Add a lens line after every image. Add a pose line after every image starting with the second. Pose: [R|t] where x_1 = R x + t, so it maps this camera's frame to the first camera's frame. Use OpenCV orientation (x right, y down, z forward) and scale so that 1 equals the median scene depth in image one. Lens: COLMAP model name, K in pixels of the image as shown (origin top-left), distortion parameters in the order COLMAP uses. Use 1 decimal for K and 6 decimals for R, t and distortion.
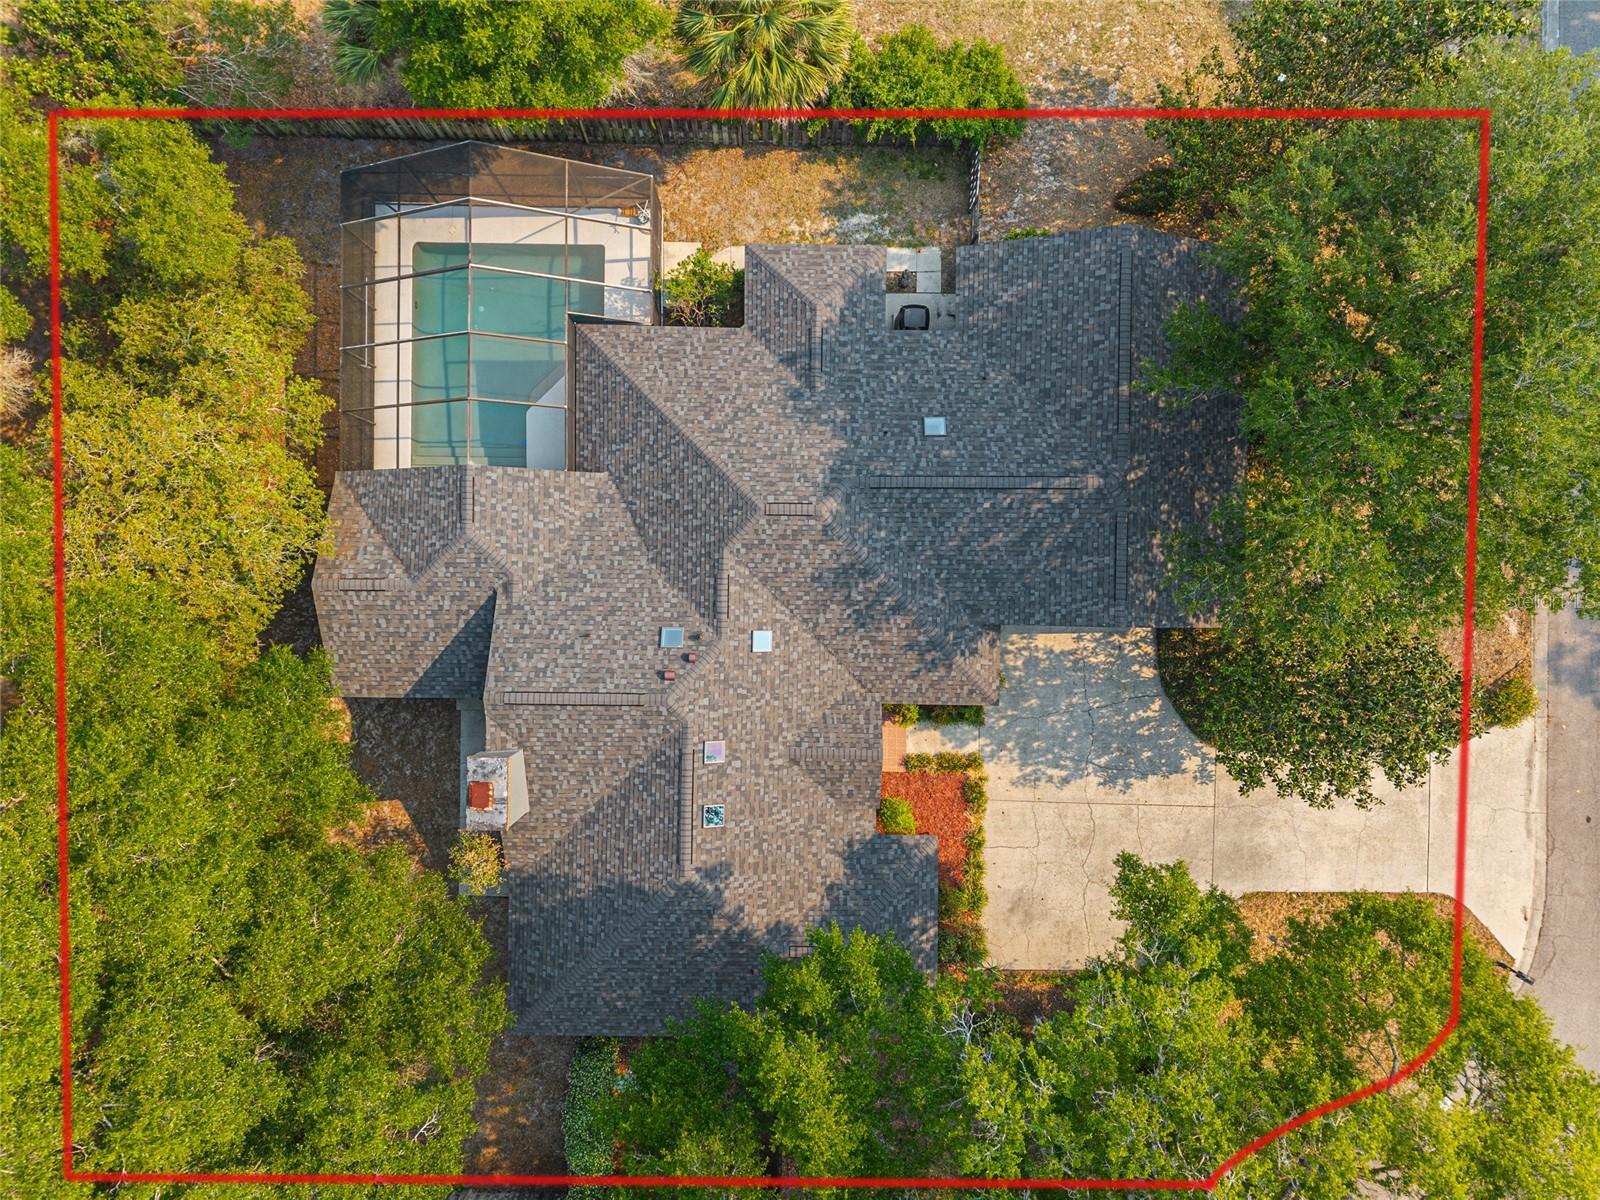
lens RADIAL K [[1073.2, 0, 795.6], [0, 1073.2, 611.9], [0, 0, 1]] dist [0.029450, -0.032893]
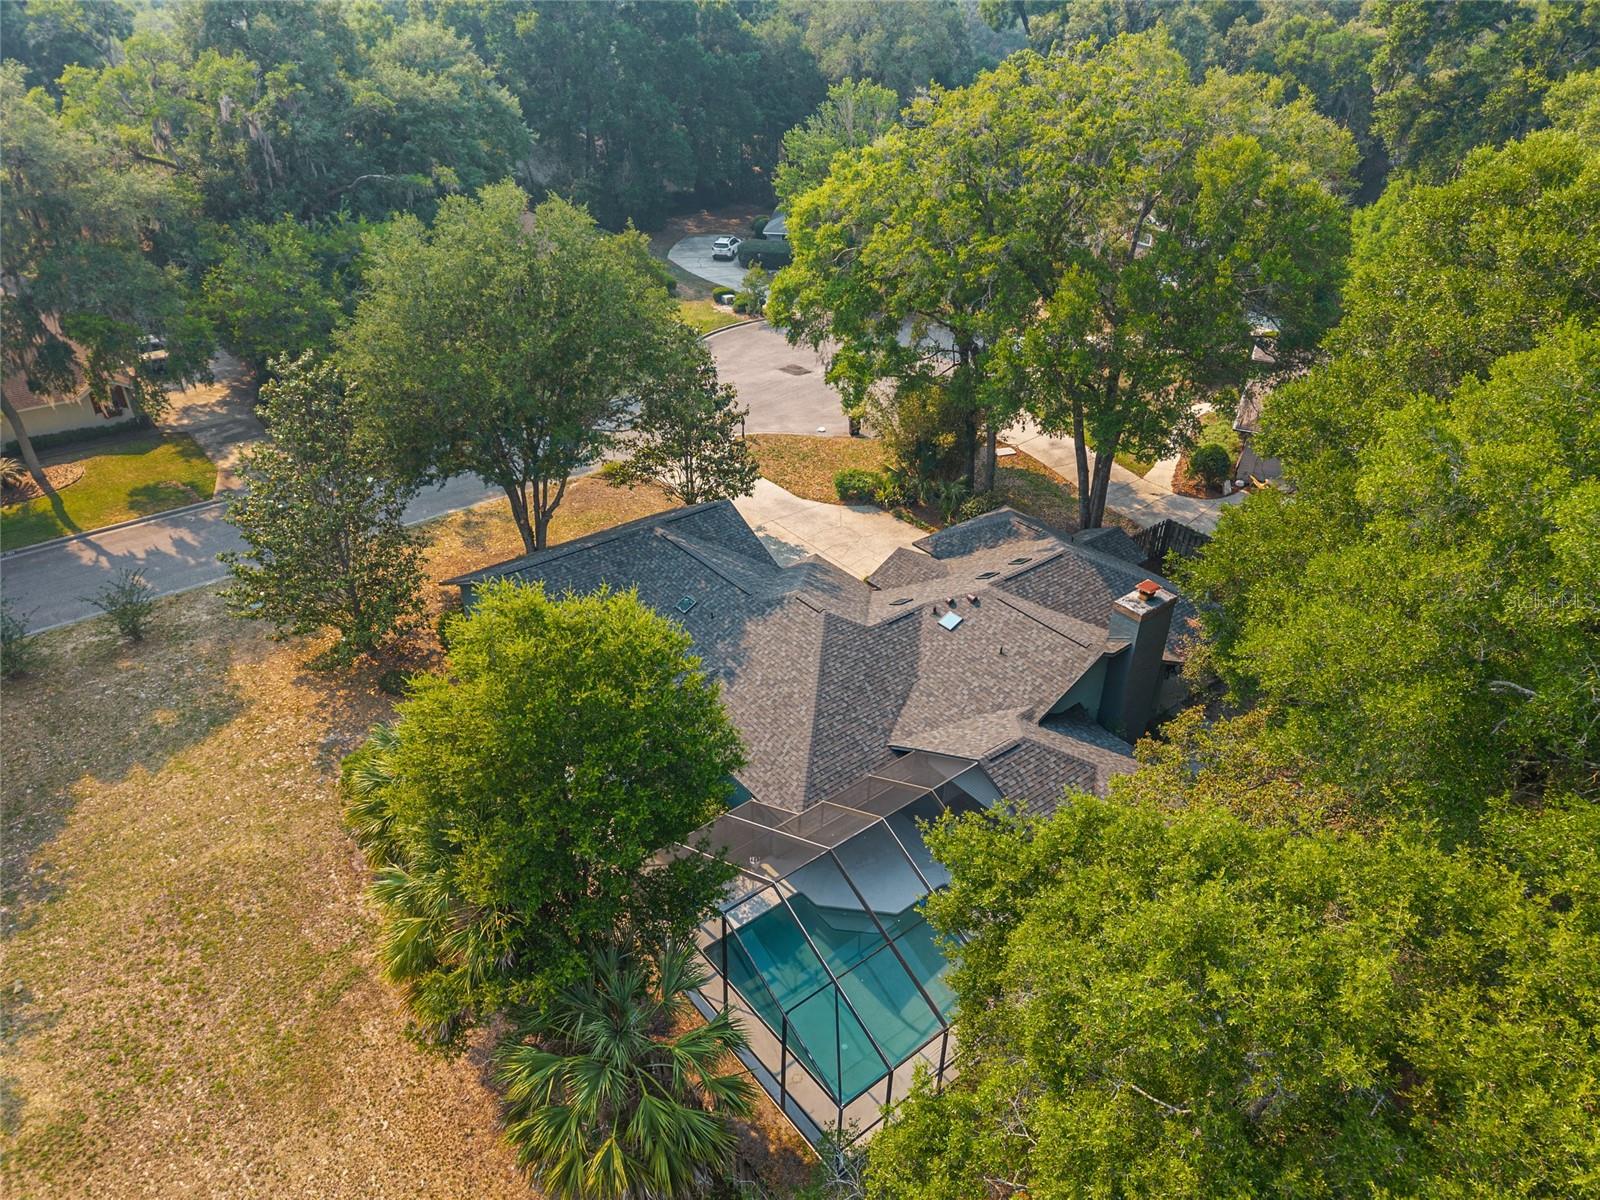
lens RADIAL K [[1073.2, 0, 797.3], [0, 1073.2, 600.4], [0, 0, 1]] dist [0.029450, -0.032893]
pose [[-0.636342, -0.406247, 0.655769, -0.700598], [0.771402, -0.331869, 0.542957, -0.674970], [-0.002945, 0.851367, 0.524562, 0.288635]]
